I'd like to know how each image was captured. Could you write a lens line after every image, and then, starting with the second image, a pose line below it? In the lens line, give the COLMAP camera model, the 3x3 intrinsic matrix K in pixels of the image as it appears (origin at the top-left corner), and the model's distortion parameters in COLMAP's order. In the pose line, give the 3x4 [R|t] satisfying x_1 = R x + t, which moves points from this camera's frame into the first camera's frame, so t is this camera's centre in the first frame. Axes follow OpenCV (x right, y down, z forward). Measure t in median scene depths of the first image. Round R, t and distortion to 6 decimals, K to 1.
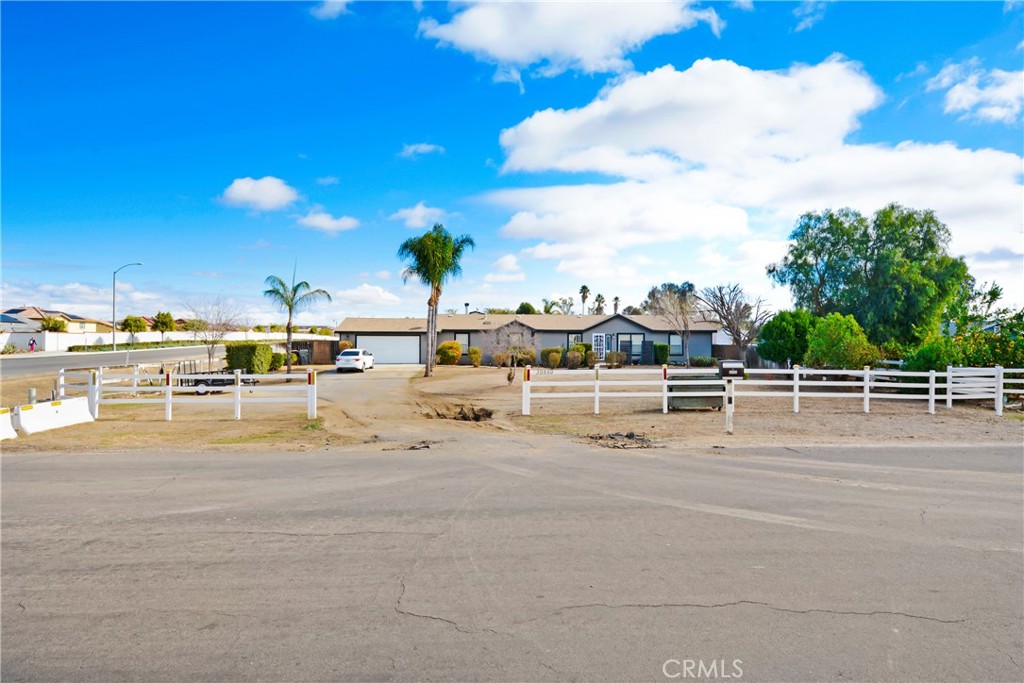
lens RADIAL K [[623.1, 0, 512.0], [0, 623.1, 341.5], [0, 0, 1]] dist [0.000659, 0.000308]
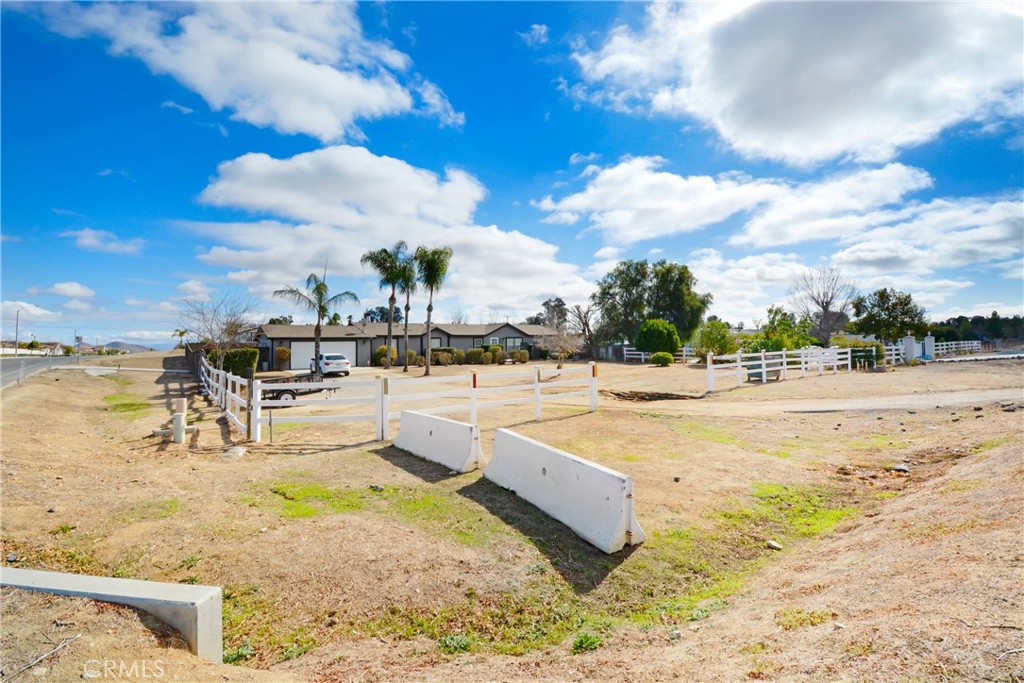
lens RADIAL K [[449.9, 0, 512.0], [0, 449.9, 341.5], [0, 0, 1]] dist [0.002258, -0.000032]
pose [[0.783804, -0.012249, 0.620887, -0.435746], [0.026935, 0.999535, -0.014284, 0.010343], [-0.620423, 0.027919, 0.783770, 0.249111]]
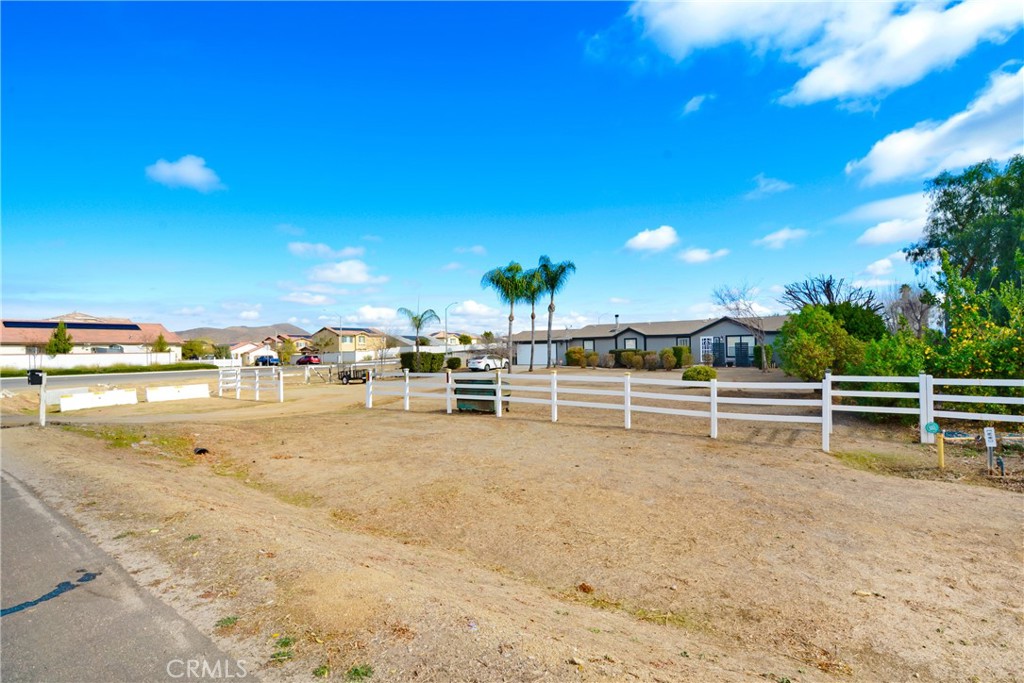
lens RADIAL K [[467.9, 0, 512.0], [0, 467.9, 341.5], [0, 0, 1]] dist [-0.001829, 0.000054]
pose [[0.785090, -0.029468, -0.618680, 0.387846], [0.023712, 0.999565, -0.017521, 0.001936], [0.618928, -0.000914, 0.785448, 0.192321]]
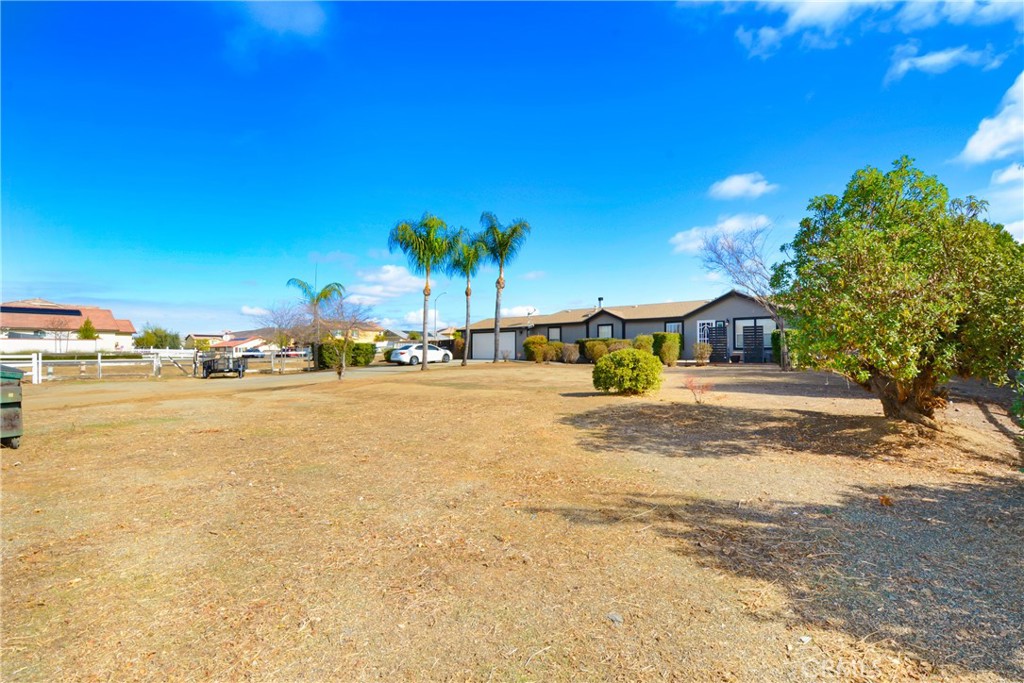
lens RADIAL K [[449.9, 0, 512.0], [0, 449.9, 341.5], [0, 0, 1]] dist [0.002258, -0.000032]
pose [[0.724953, -0.021861, -0.688451, 0.355187], [0.009786, 0.999722, -0.021440, 0.022676], [0.688728, 0.008806, 0.724966, 0.486222]]
